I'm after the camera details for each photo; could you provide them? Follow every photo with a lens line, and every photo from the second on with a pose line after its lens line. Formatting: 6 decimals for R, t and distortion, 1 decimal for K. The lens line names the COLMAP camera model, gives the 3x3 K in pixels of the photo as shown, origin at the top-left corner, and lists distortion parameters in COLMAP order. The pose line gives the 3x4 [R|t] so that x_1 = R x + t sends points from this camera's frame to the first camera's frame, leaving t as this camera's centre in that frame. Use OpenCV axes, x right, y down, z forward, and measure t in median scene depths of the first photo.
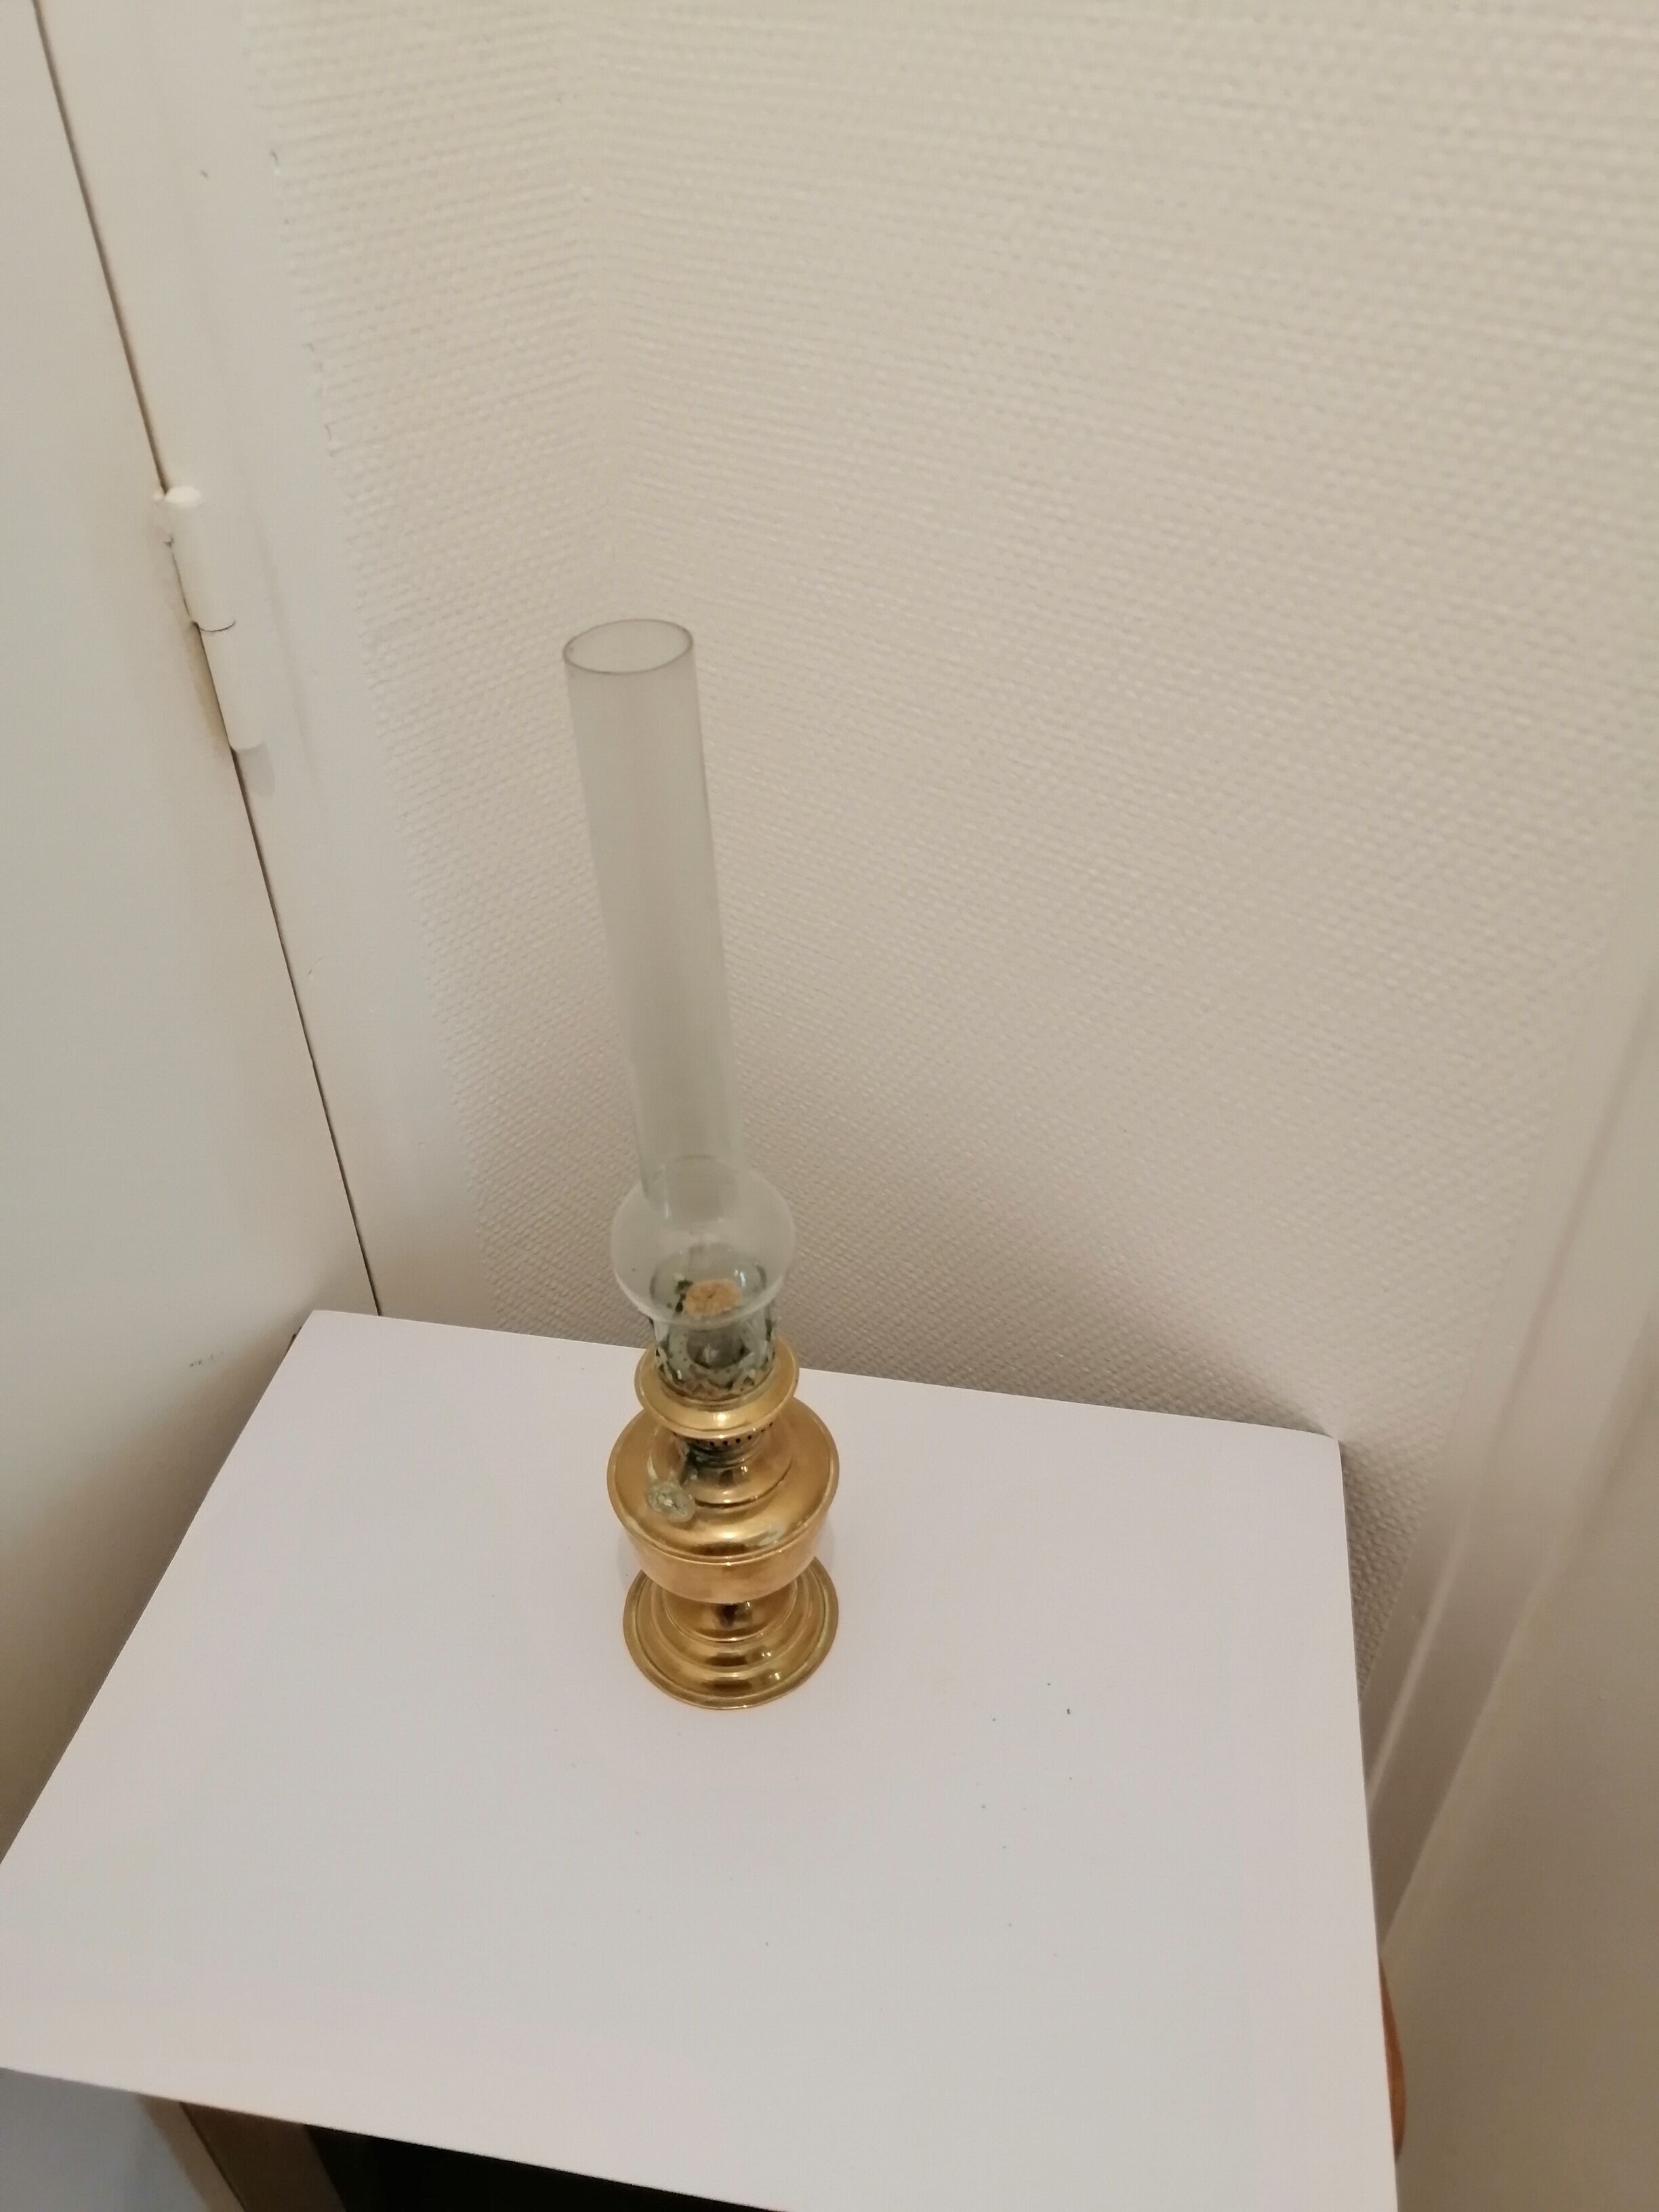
lens RADIAL K [[1703.1, 0, 836.9], [0, 1703.1, 1108.6], [0, 0, 1]] dist [0.006942, -0.108311]
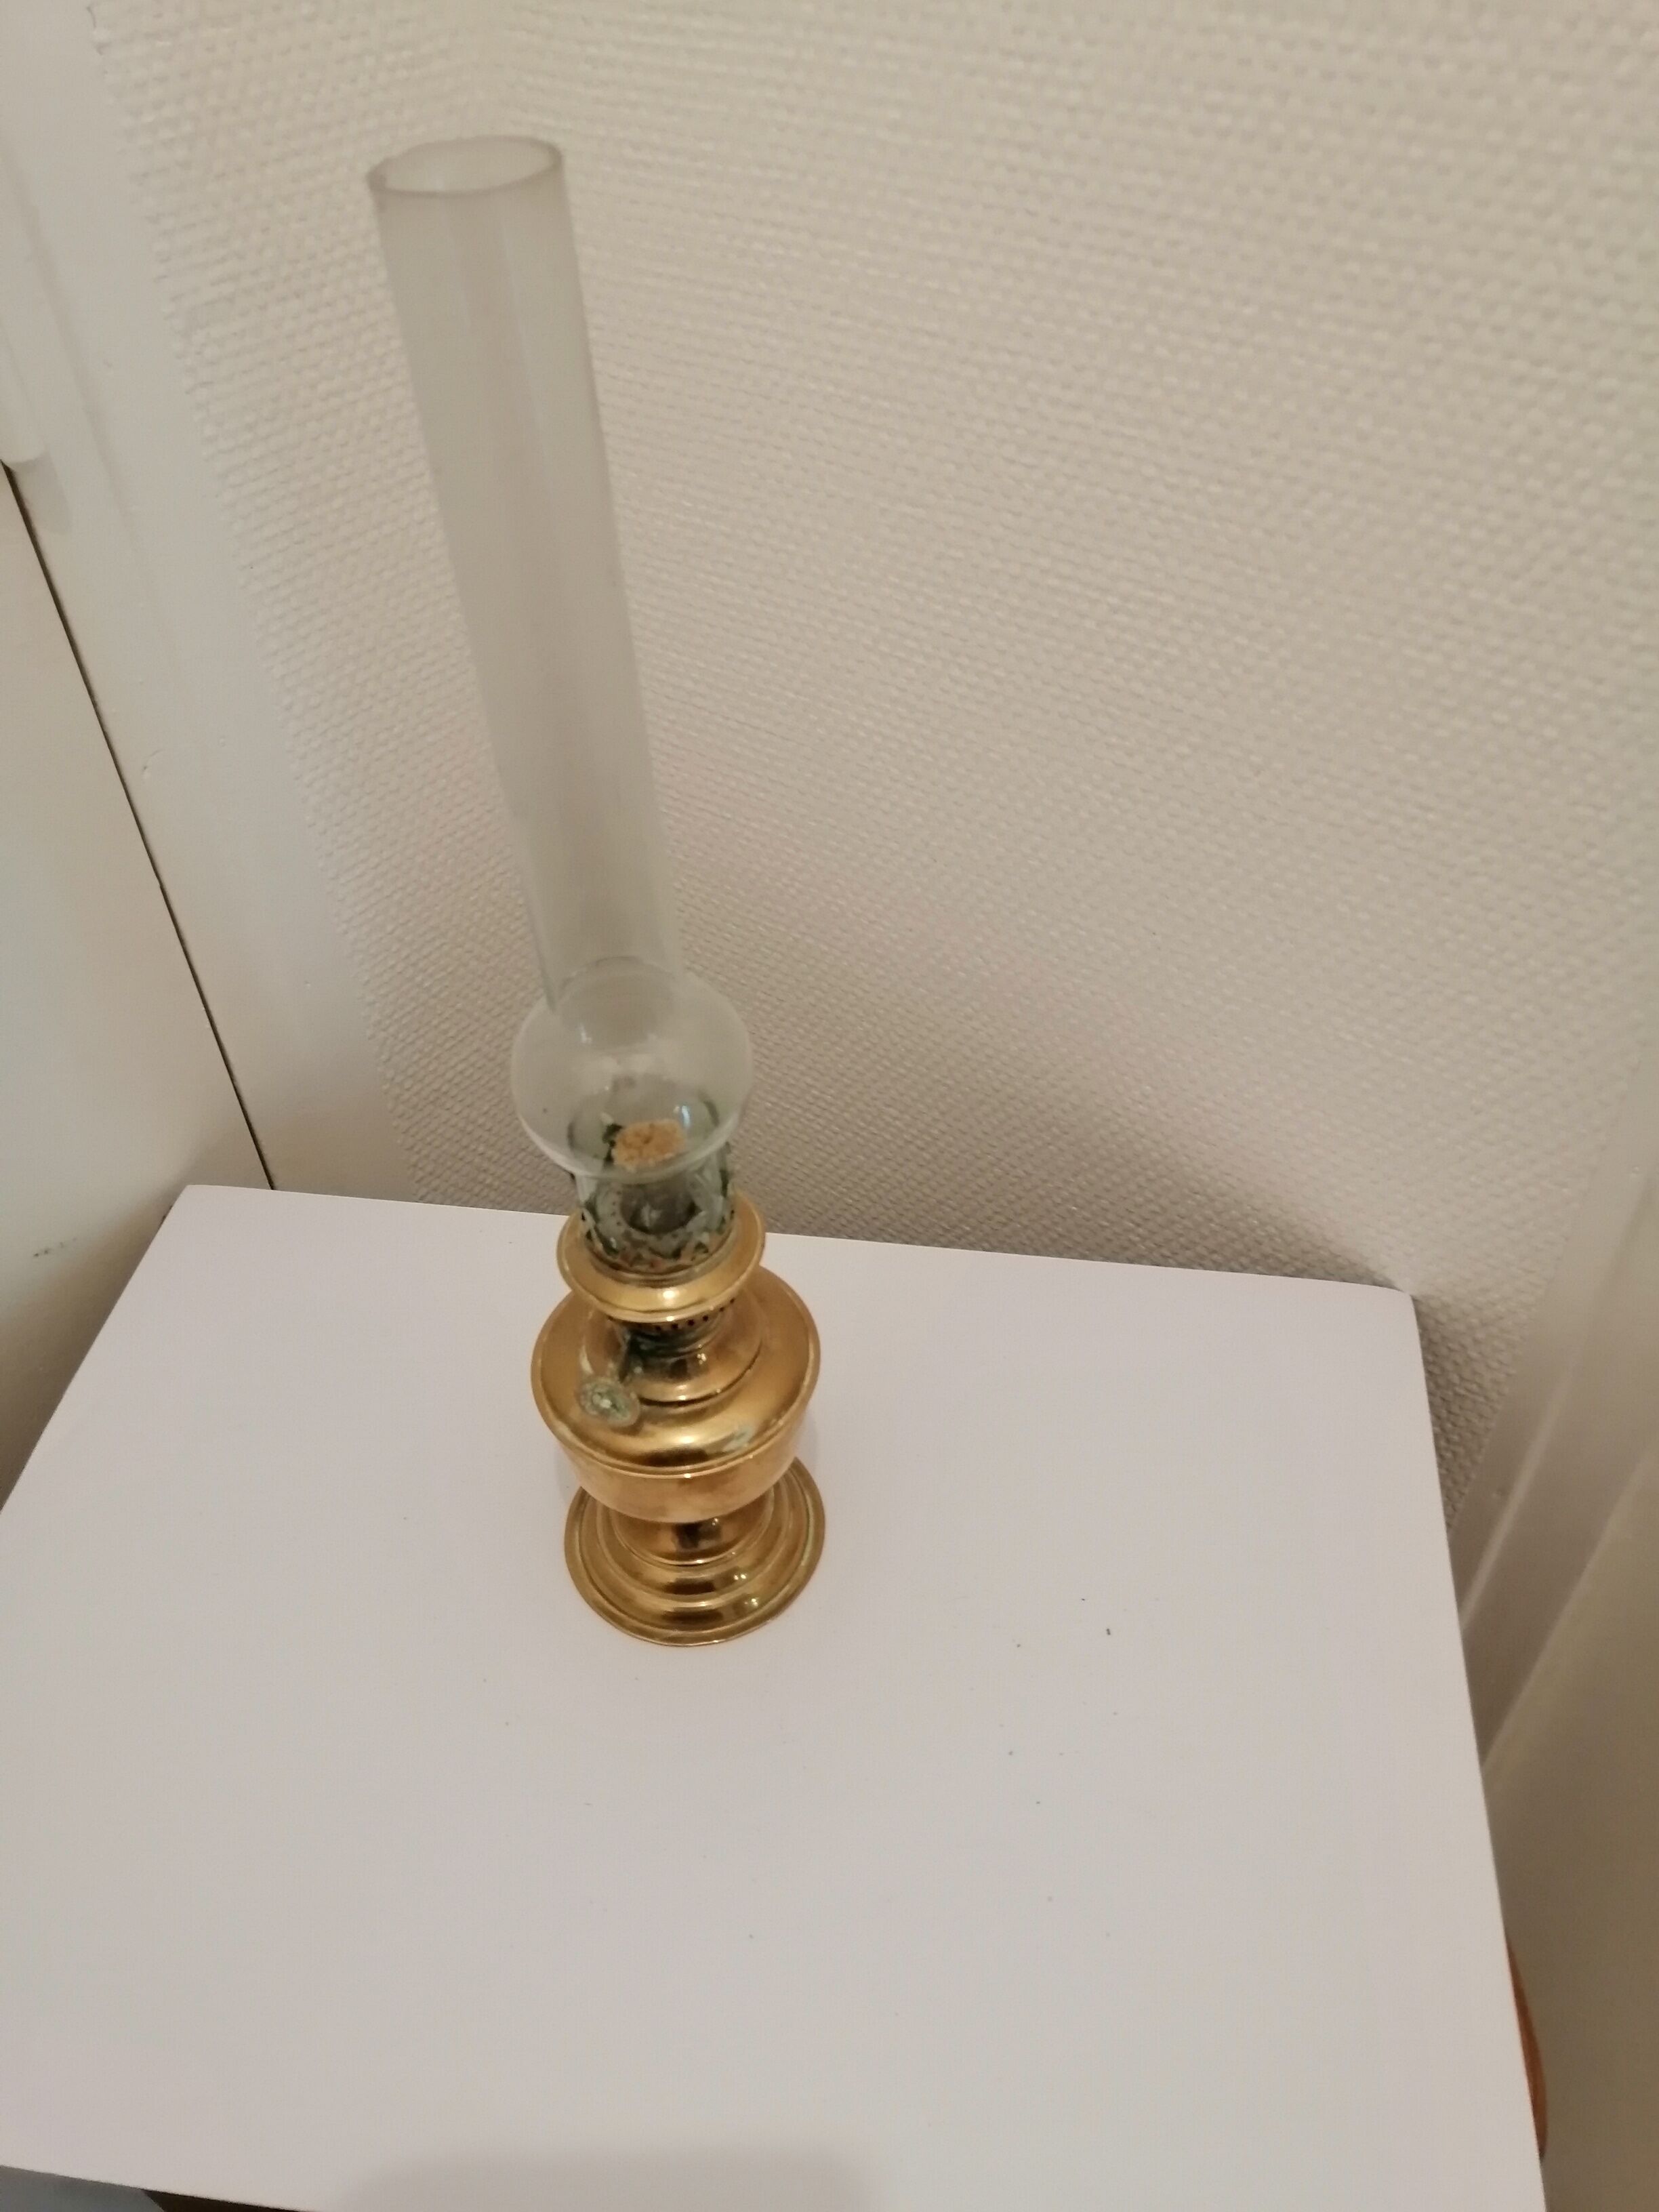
lens RADIAL K [[1701.4, 0, 842.0], [0, 1701.4, 1117.1], [0, 0, 1]] dist [-0.025146, 0.047186]
pose [[0.999197, -0.034700, 0.020043, -0.000444], [0.033012, 0.996313, 0.079188, 0.034400], [-0.022717, -0.078463, 0.996658, 0.190902]]
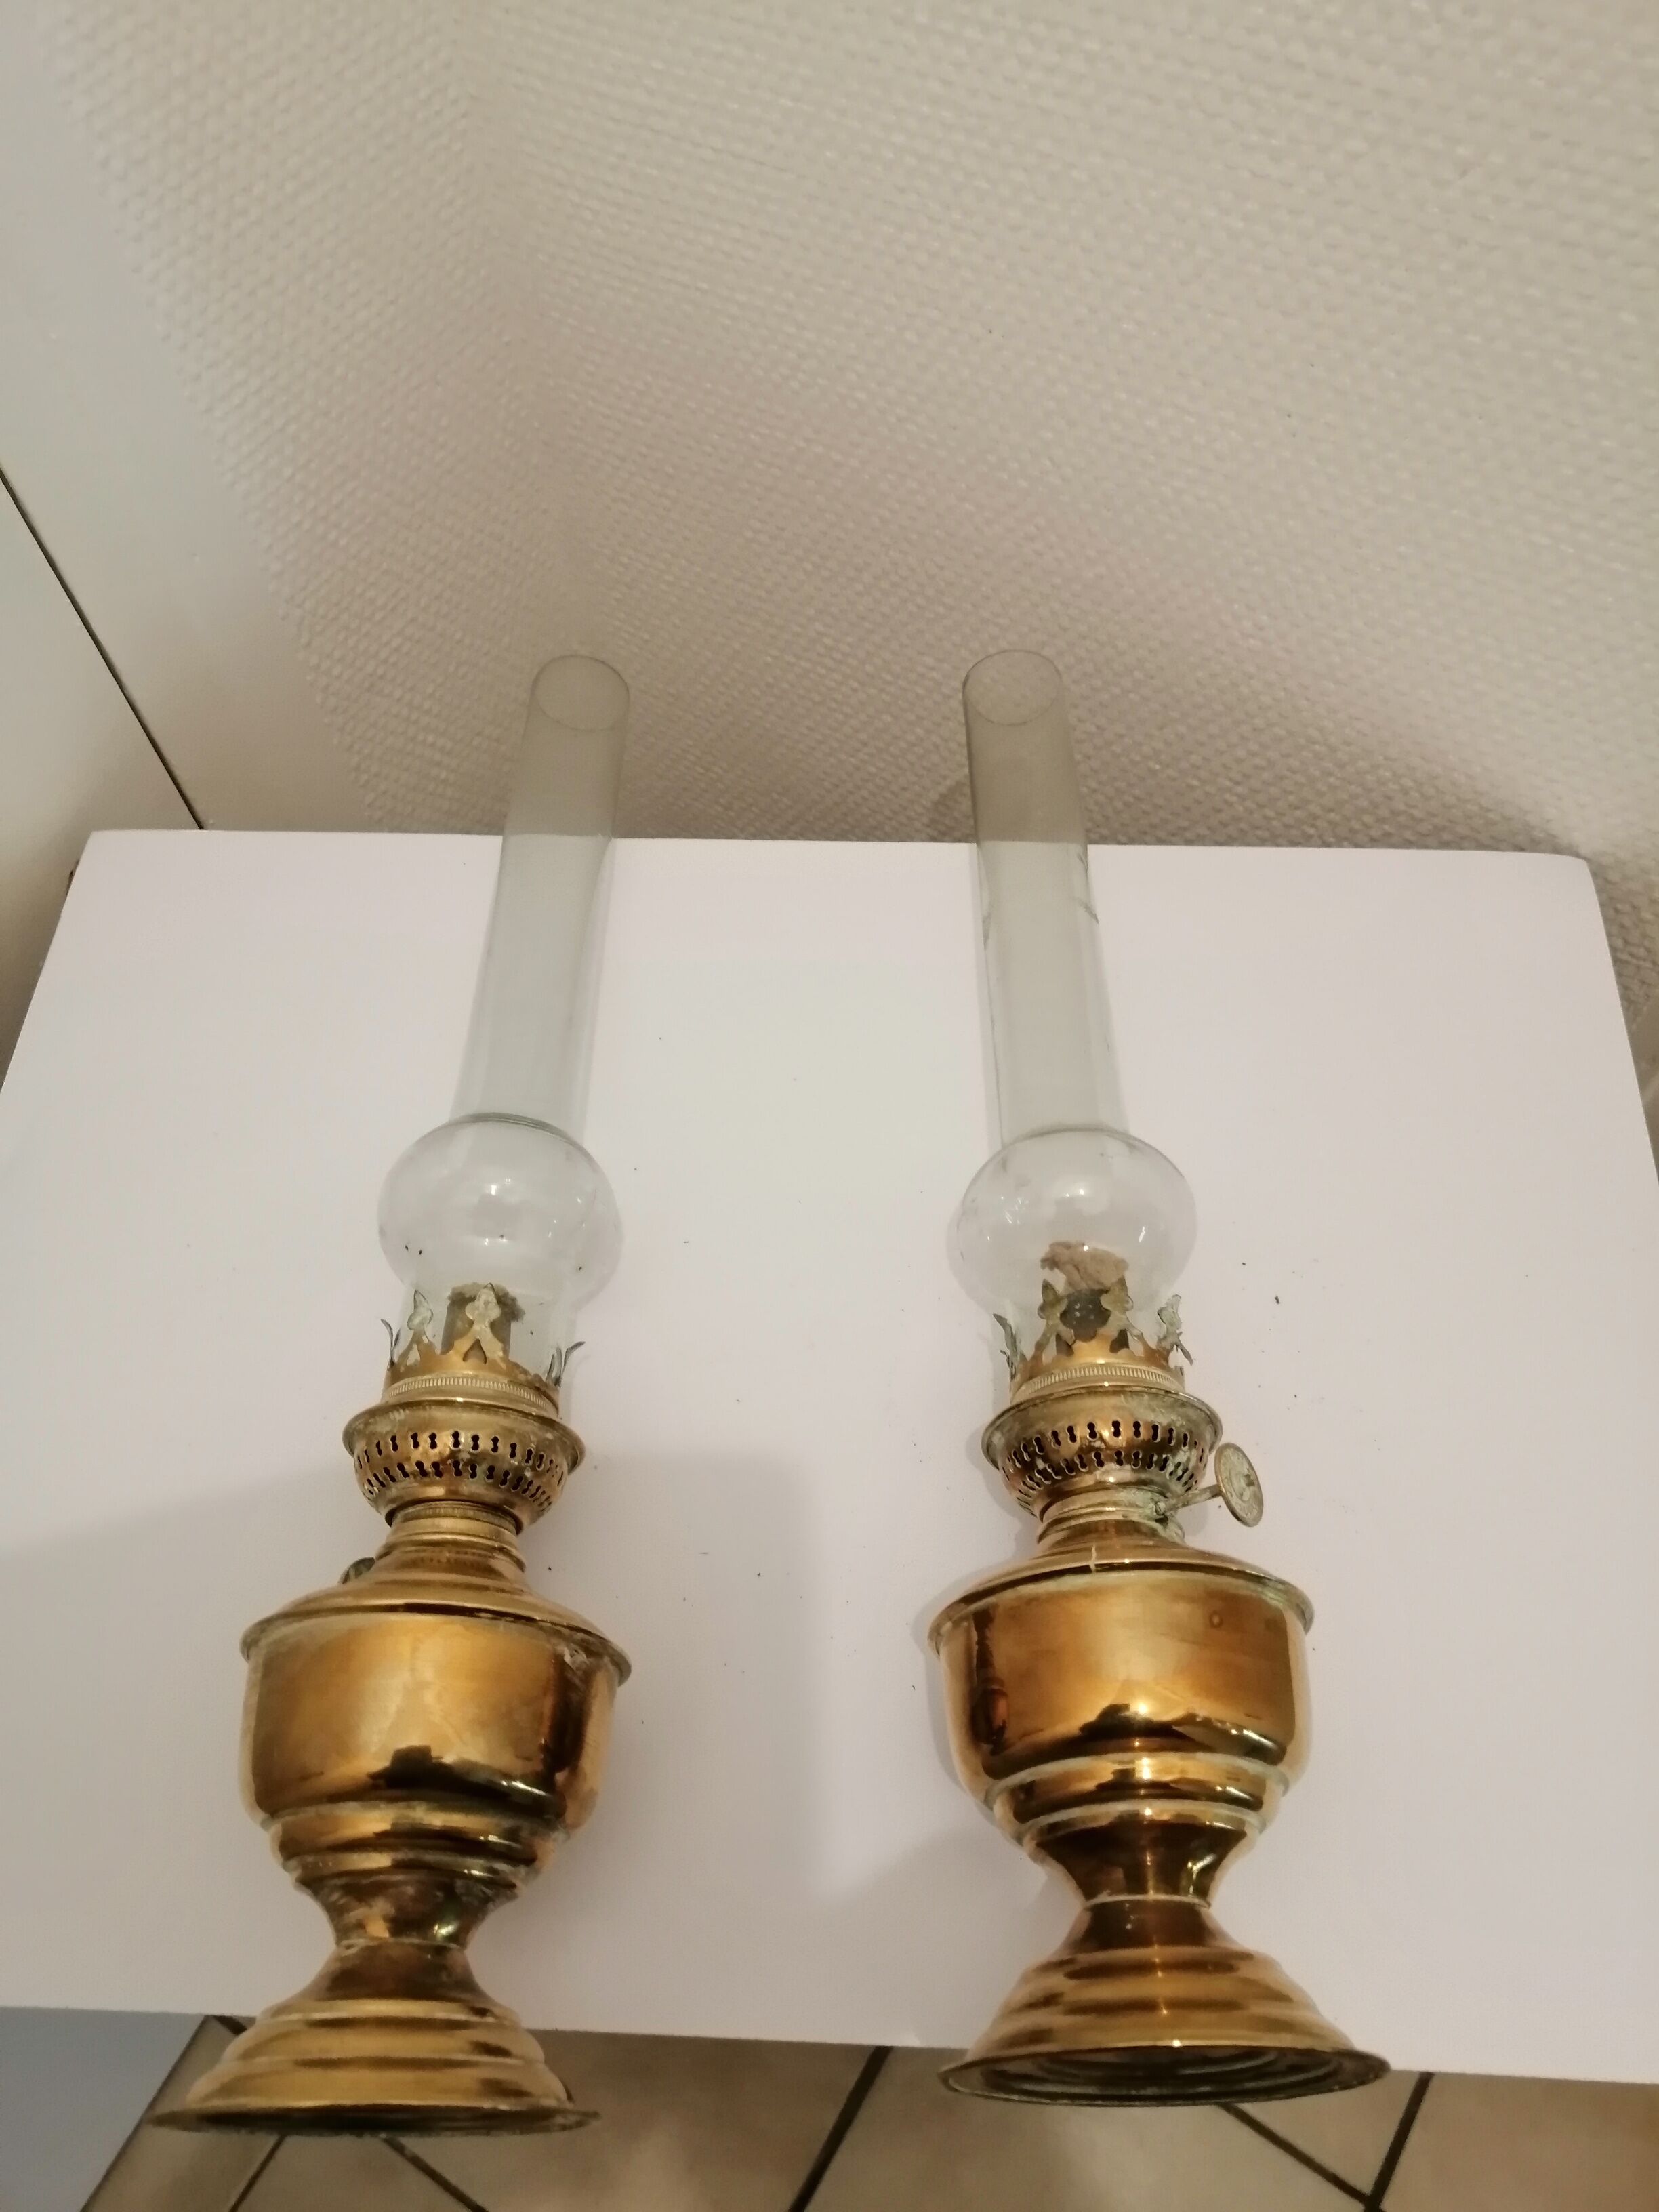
lens RADIAL K [[1704.1, 0, 828.5], [0, 1704.1, 1116.1], [0, 0, 1]] dist [-0.031194, 0.051184]
pose [[0.992025, -0.120787, 0.036016, -0.060262], [0.099890, 0.927674, 0.359781, 0.012034], [-0.076868, -0.353314, 0.932341, 0.351425]]
